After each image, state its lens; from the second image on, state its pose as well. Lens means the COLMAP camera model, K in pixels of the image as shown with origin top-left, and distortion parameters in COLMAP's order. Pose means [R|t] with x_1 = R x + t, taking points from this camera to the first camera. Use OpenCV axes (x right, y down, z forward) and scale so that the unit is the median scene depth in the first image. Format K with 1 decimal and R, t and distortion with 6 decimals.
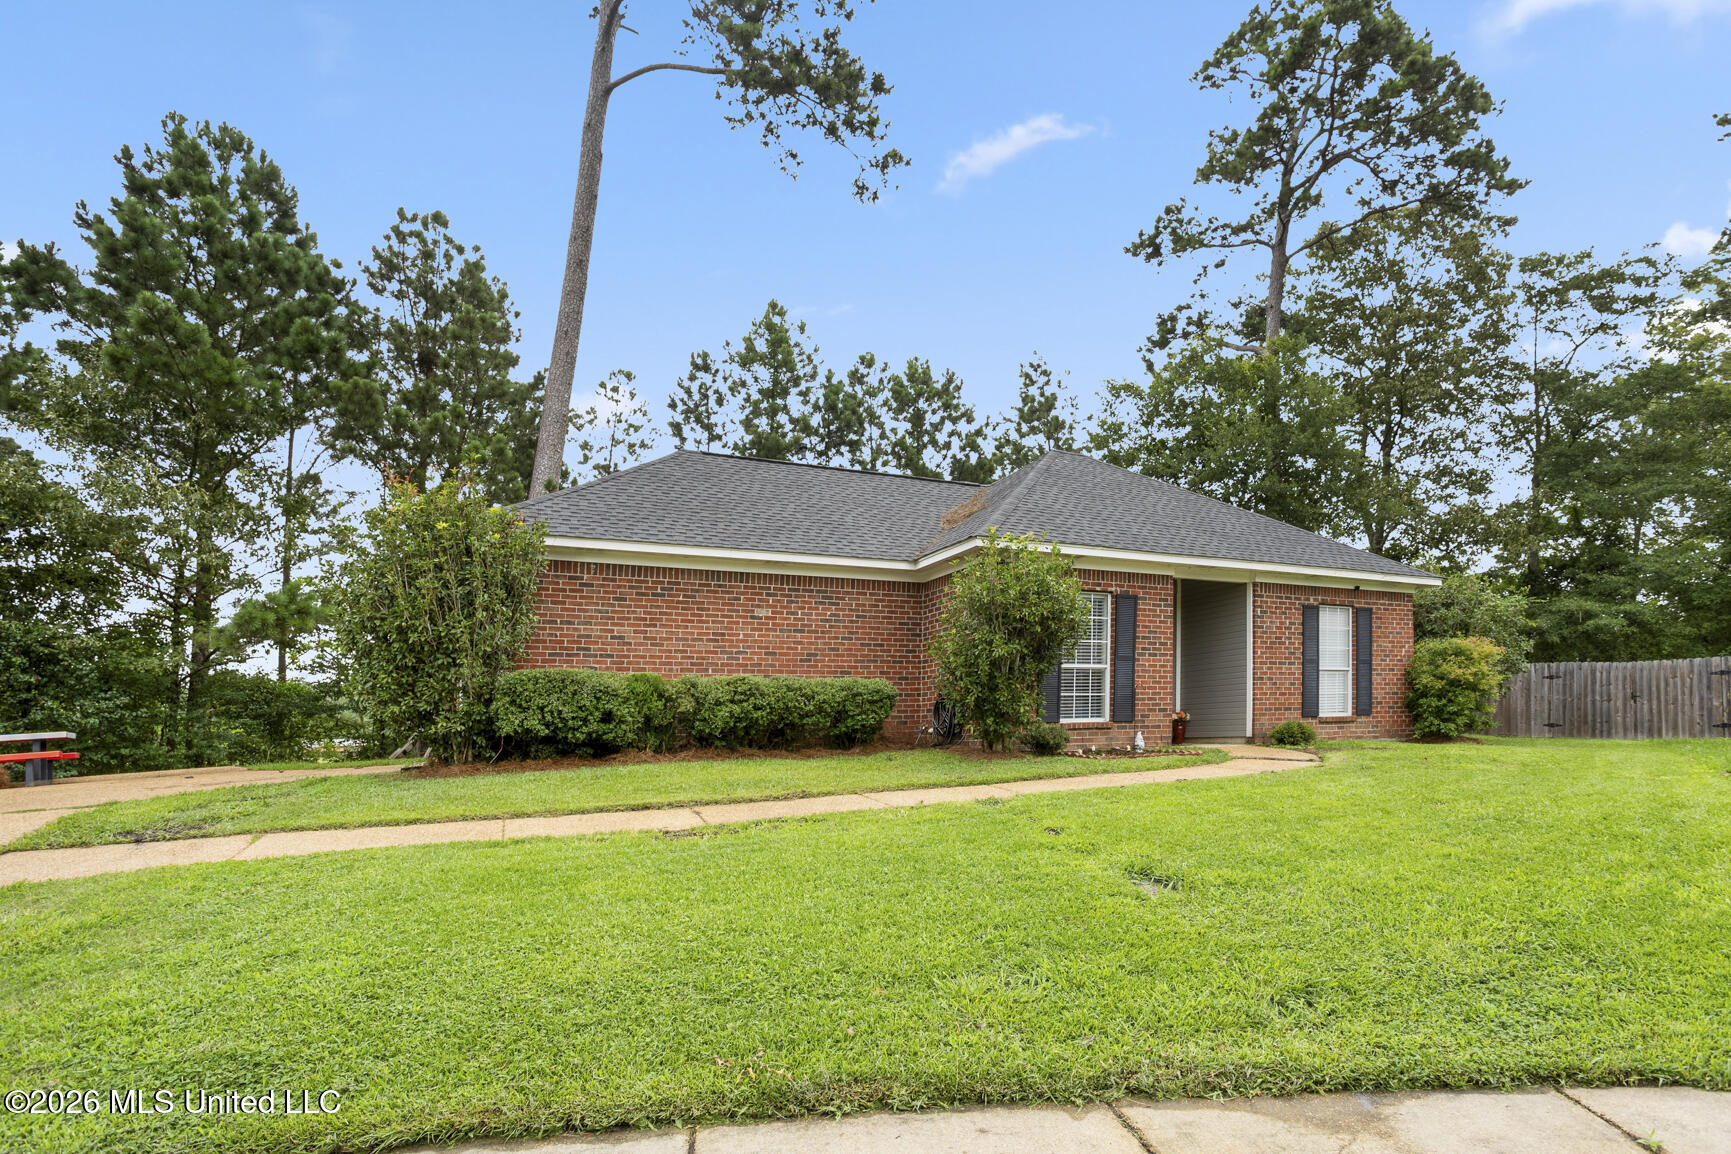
lens RADIAL K [[787.3, 0, 867.8], [0, 787.3, 584.9], [0, 0, 1]] dist [-0.032129, 0.003535]
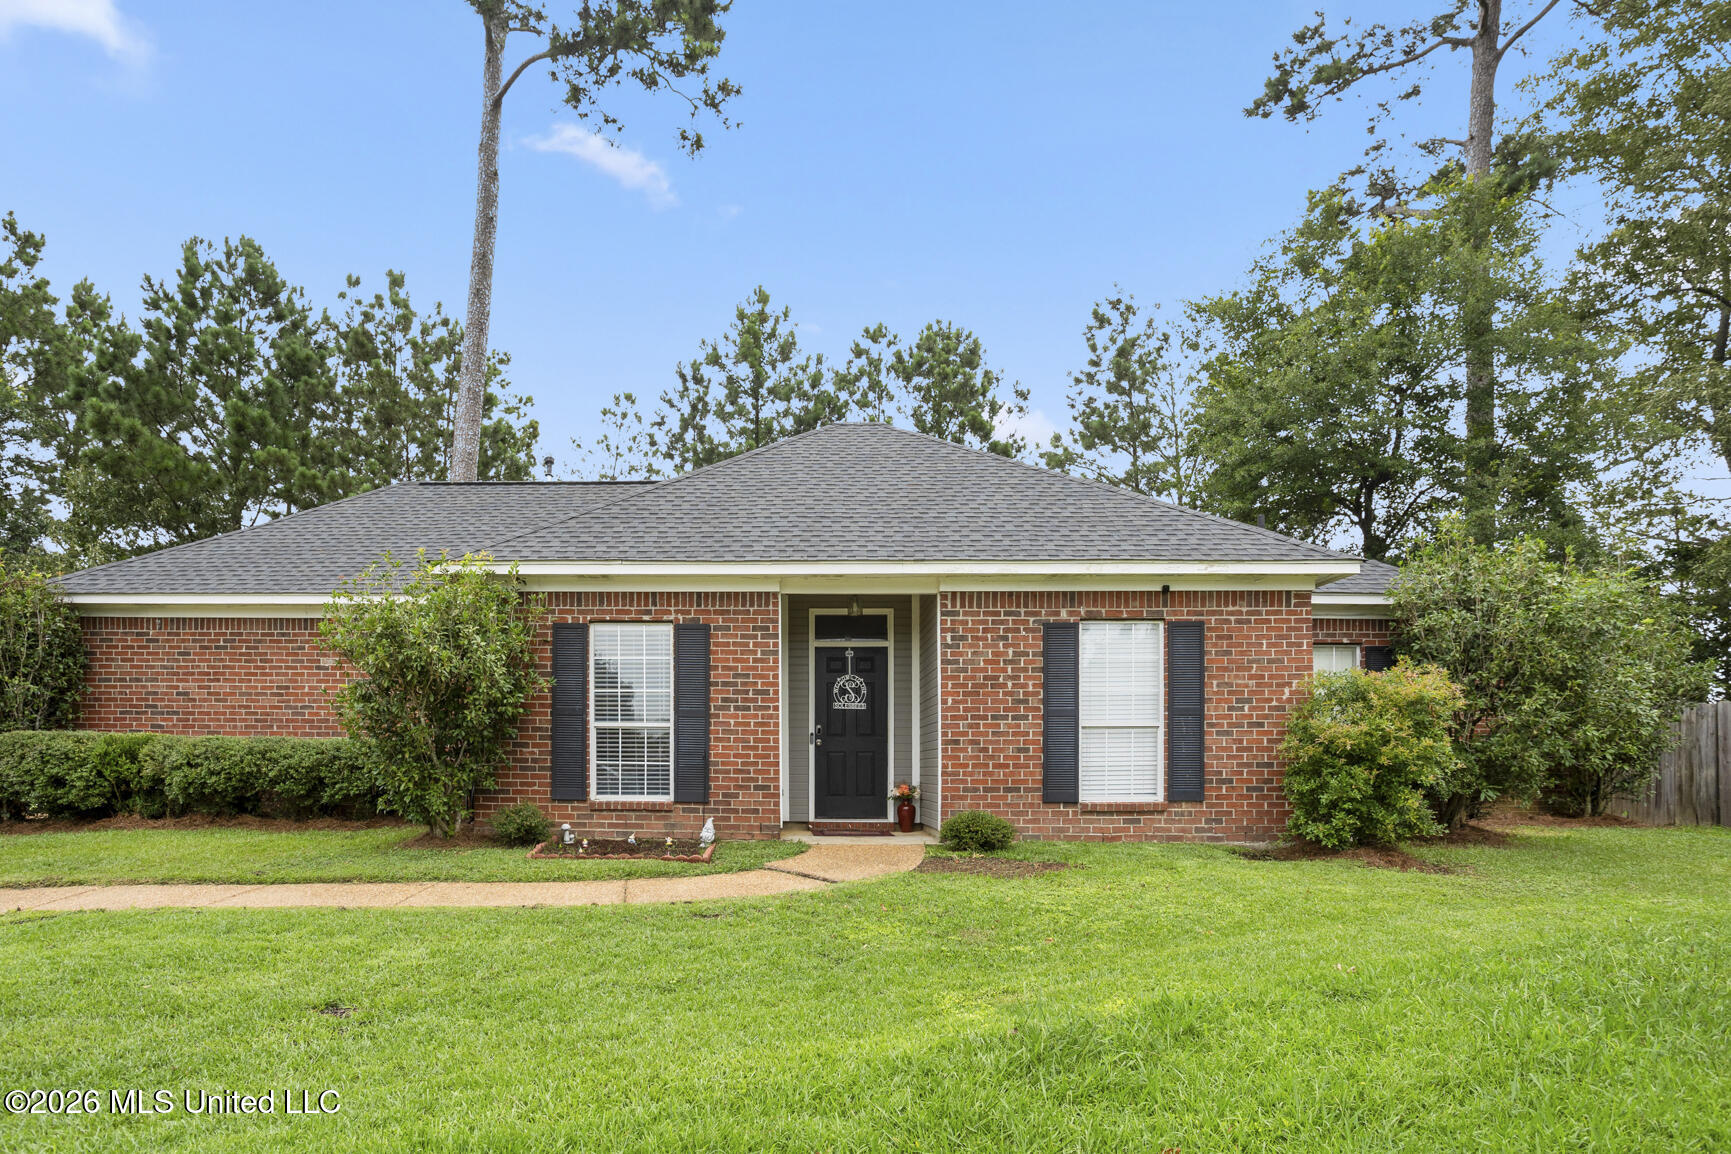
lens RADIAL K [[843.4, 0, 841.5], [0, 843.4, 618.4], [0, 0, 1]] dist [-0.027320, 0.015505]
pose [[0.913467, -0.043850, -0.404544, 0.606751], [0.055411, 0.998321, 0.016905, 0.001528], [0.403123, -0.037859, 0.914362, 0.283763]]
